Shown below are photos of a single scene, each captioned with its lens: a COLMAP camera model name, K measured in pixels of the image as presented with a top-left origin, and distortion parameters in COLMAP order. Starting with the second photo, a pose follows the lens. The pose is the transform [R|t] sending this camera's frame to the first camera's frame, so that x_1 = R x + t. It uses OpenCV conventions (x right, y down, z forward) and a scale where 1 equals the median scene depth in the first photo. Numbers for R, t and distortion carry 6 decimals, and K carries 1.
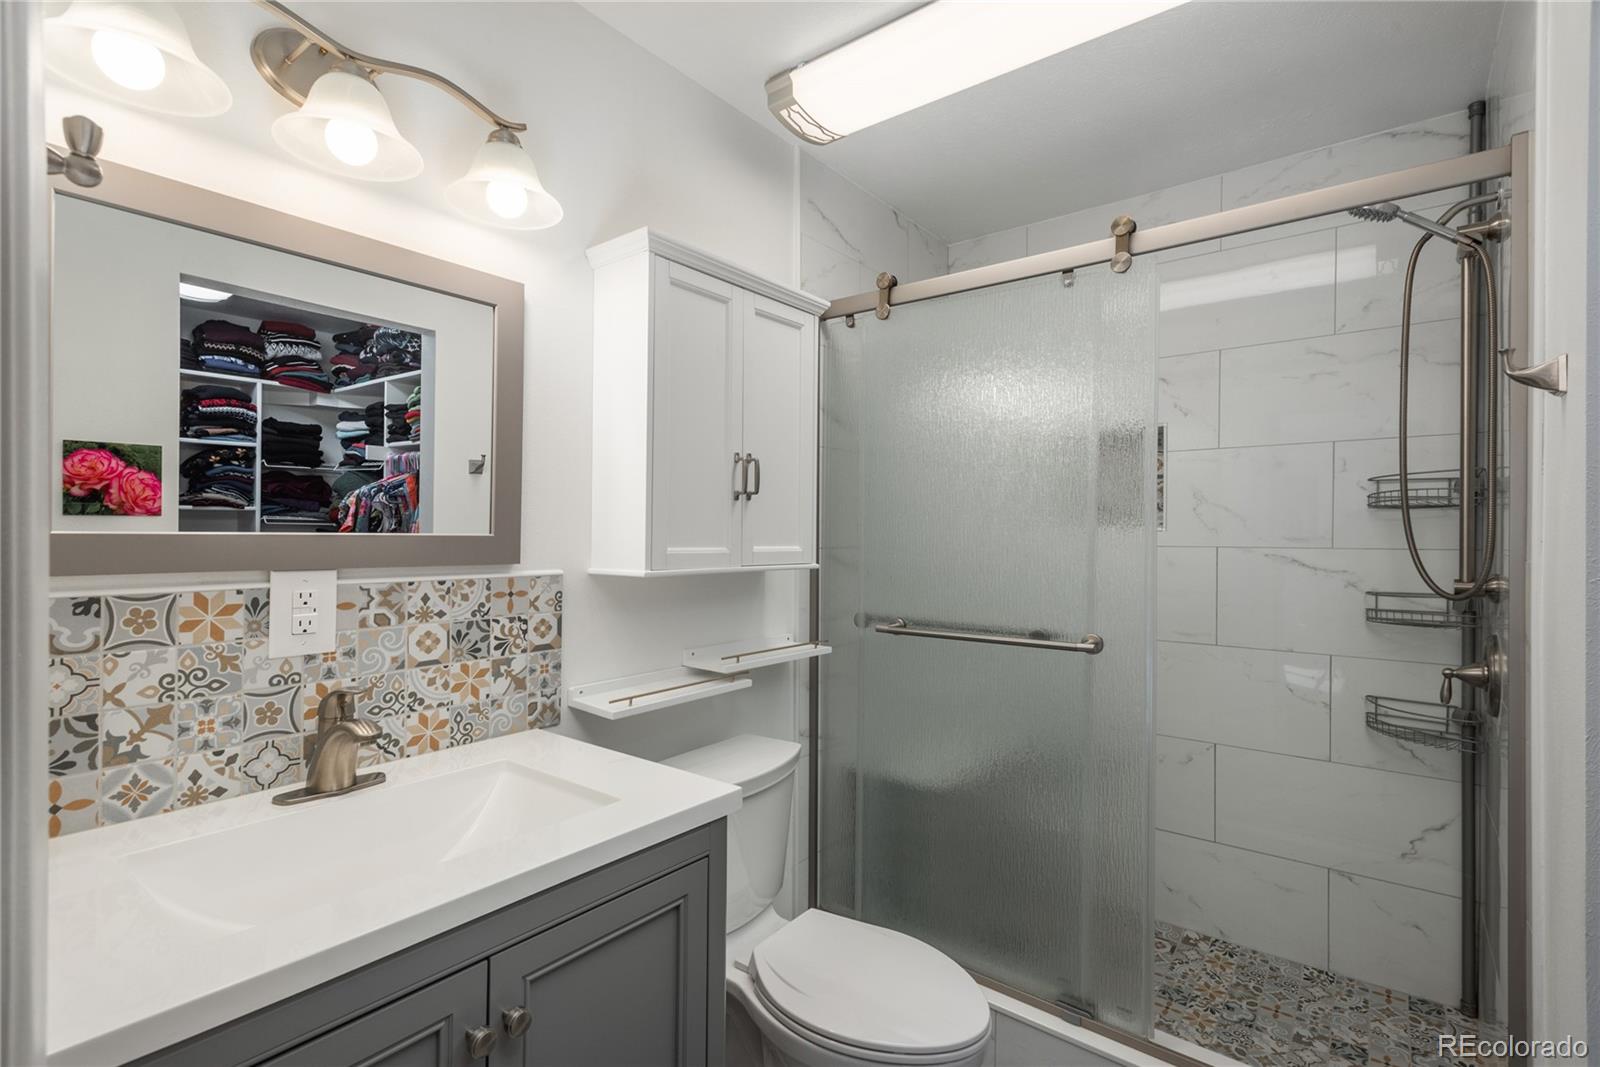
lens RADIAL K [[758.1, 0, 803.4], [0, 758.1, 533.6], [0, 0, 1]] dist [0.013705, -0.000321]
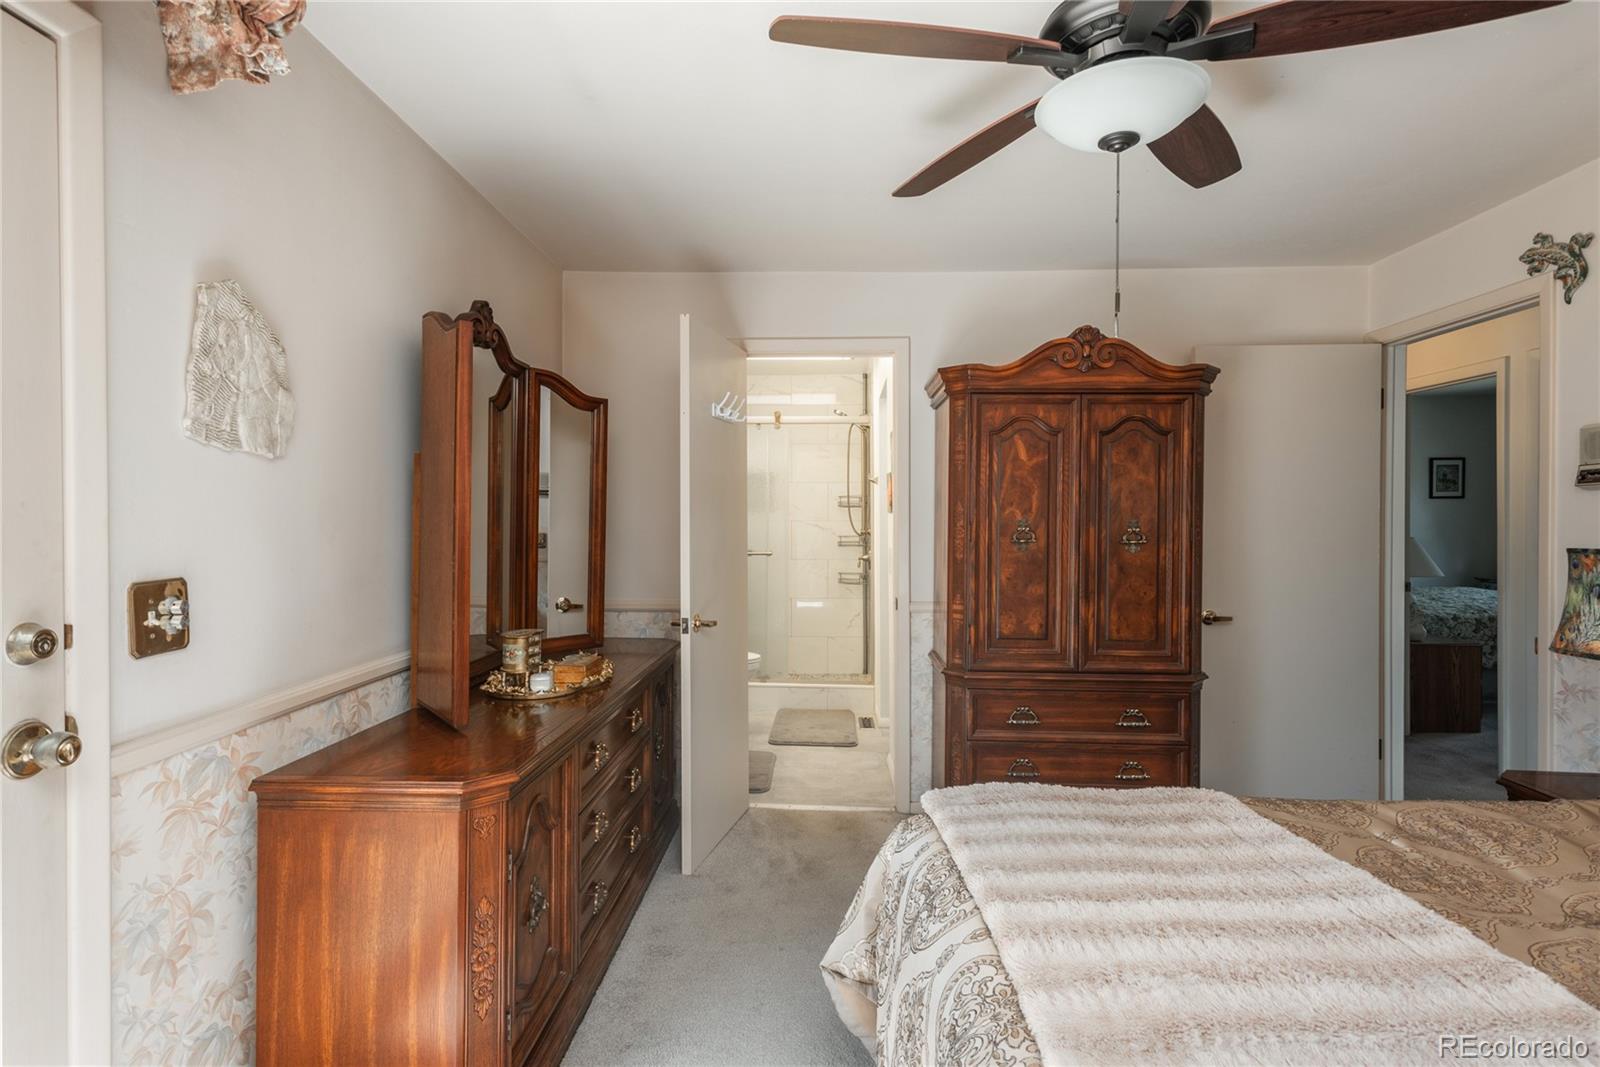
lens RADIAL K [[758.1, 0, 803.4], [0, 758.1, 533.6], [0, 0, 1]] dist [0.013705, -0.000321]
pose [[0.813246, -0.016047, 0.581699, -1.105884], [0.007163, 0.999820, 0.017568, 0.017979], [-0.581876, -0.010120, 0.813214, -1.337112]]
